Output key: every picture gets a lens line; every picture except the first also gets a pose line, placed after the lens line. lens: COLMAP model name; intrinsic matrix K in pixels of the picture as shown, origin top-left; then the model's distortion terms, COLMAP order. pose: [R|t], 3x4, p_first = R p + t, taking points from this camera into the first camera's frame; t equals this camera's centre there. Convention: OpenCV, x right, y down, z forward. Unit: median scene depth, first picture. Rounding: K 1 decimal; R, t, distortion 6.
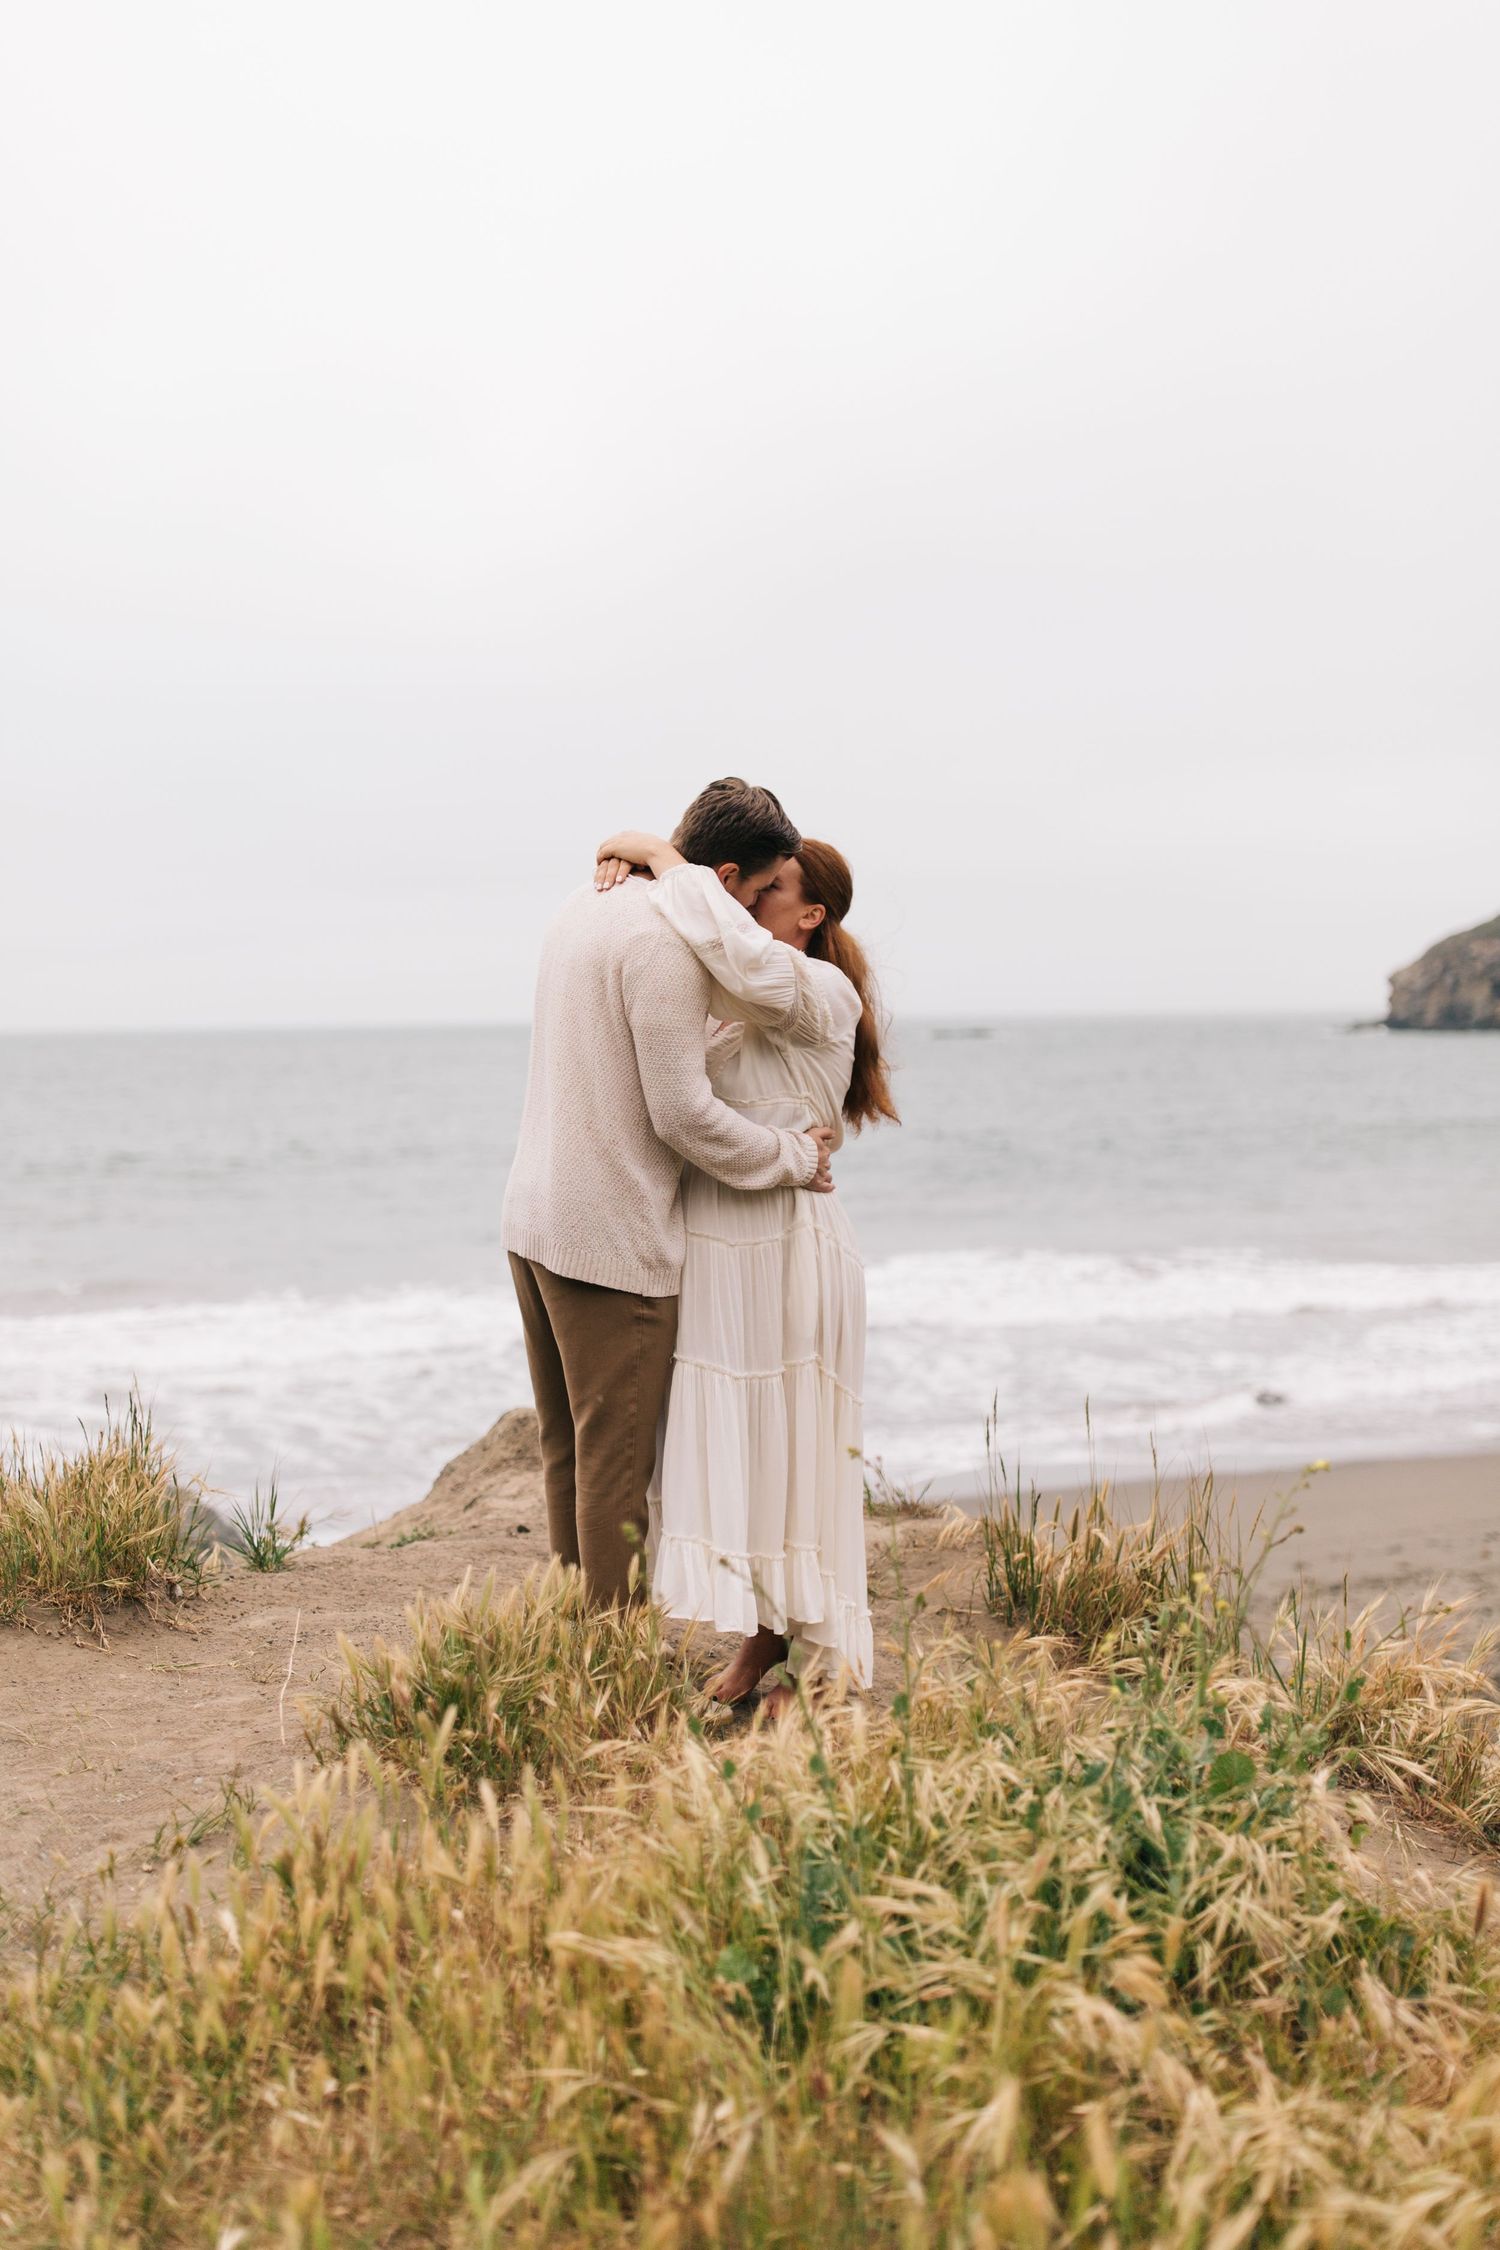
lens RADIAL K [[2372.7, 0, 750.0], [0, 2372.7, 1125.0], [0, 0, 1]] dist [0.019178, -0.035115]
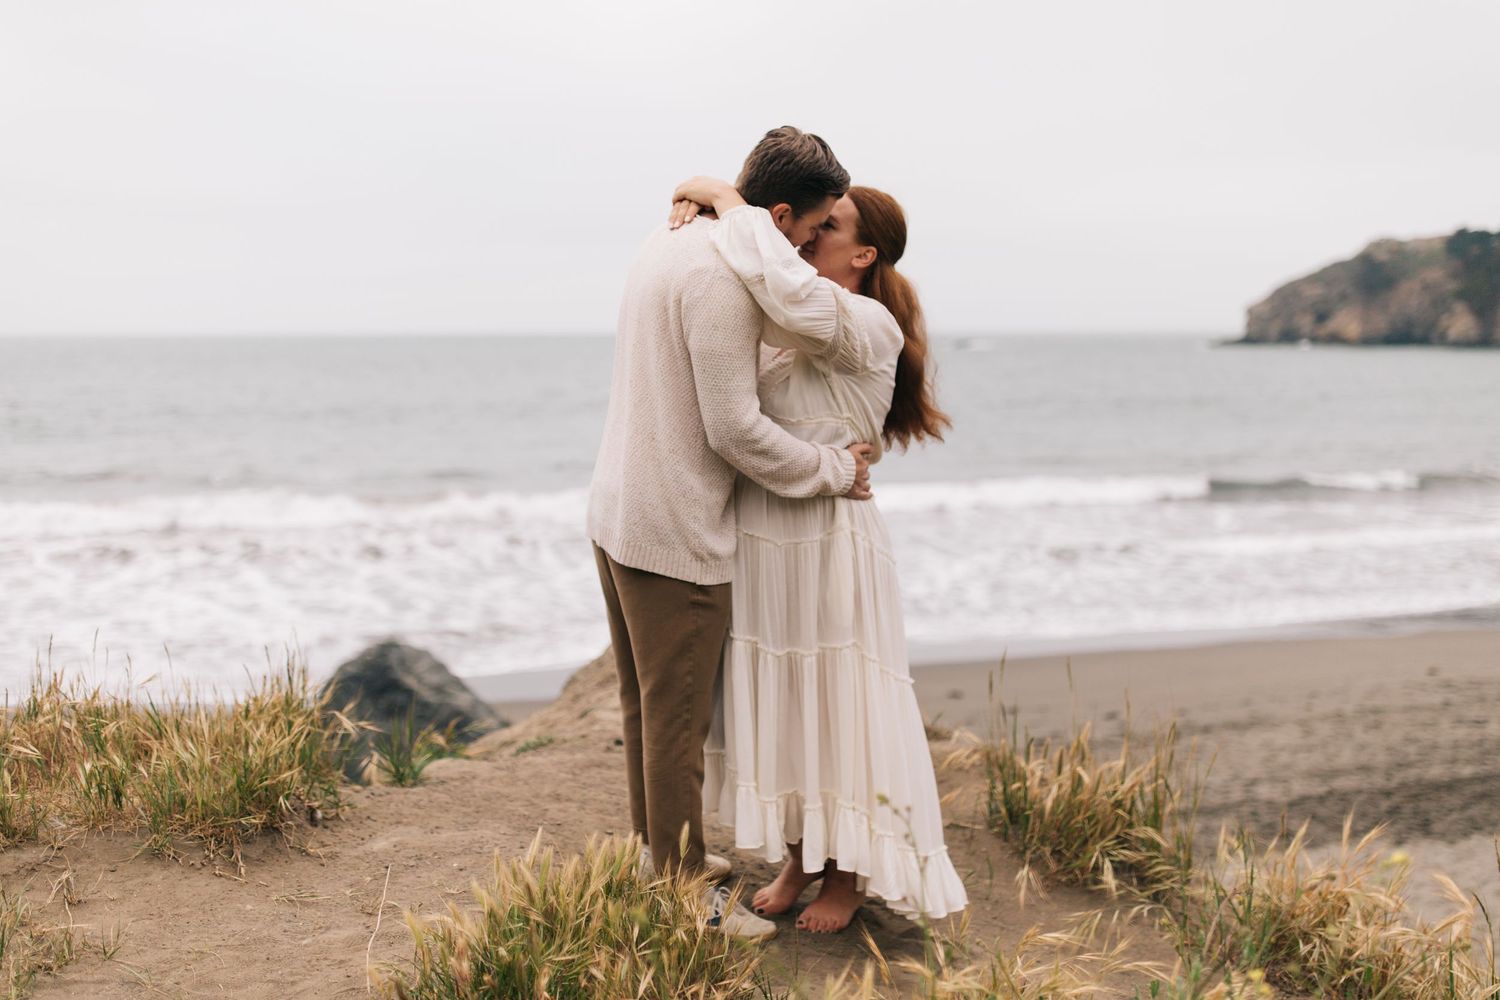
lens RADIAL K [[1581.8, 0, 755.1], [0, 1581.8, 560.4], [0, 0, 1]] dist [0.019178, -0.035115]
pose [[0.999154, 0.019430, -0.036242, 0.008209], [-0.015733, 0.994898, 0.099652, -0.017350], [0.037994, -0.098998, 0.994362, 0.238825]]
